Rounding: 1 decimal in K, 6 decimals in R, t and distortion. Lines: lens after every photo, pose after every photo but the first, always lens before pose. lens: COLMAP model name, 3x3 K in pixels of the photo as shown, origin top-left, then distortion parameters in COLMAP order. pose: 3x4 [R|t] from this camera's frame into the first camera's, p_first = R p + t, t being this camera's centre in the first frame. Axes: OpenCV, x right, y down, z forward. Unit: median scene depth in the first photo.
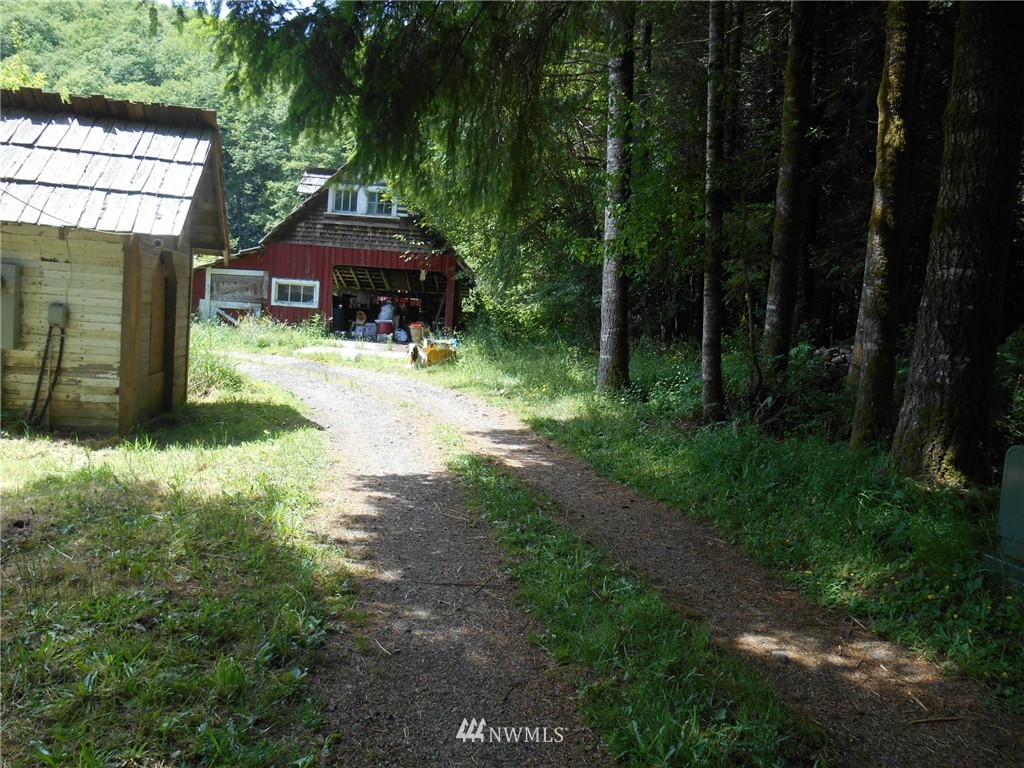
lens RADIAL K [[780.4, 0, 522.0], [0, 780.4, 384.2], [0, 0, 1]] dist [-0.040801, 0.032812]
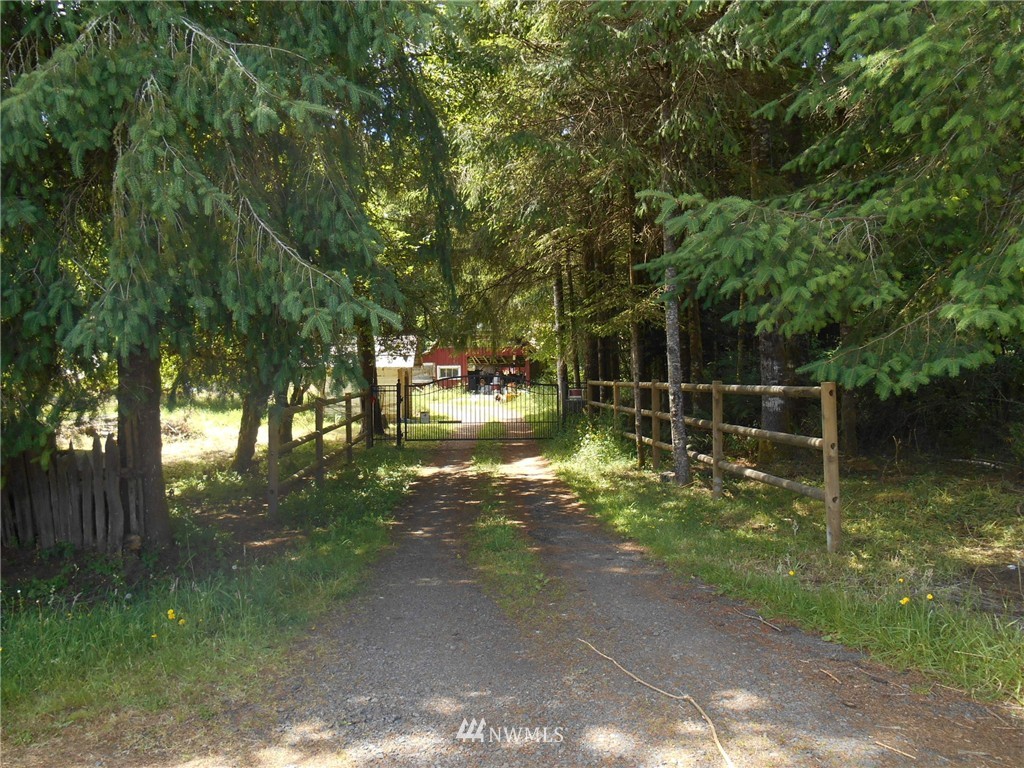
lens RADIAL K [[780.4, 0, 522.0], [0, 780.4, 384.2], [0, 0, 1]] dist [-0.040801, 0.032812]
pose [[0.979501, -0.072283, -0.188024, 0.260323], [0.060602, 0.995900, -0.067157, 0.055905], [0.192107, 0.054385, 0.979866, -0.902966]]
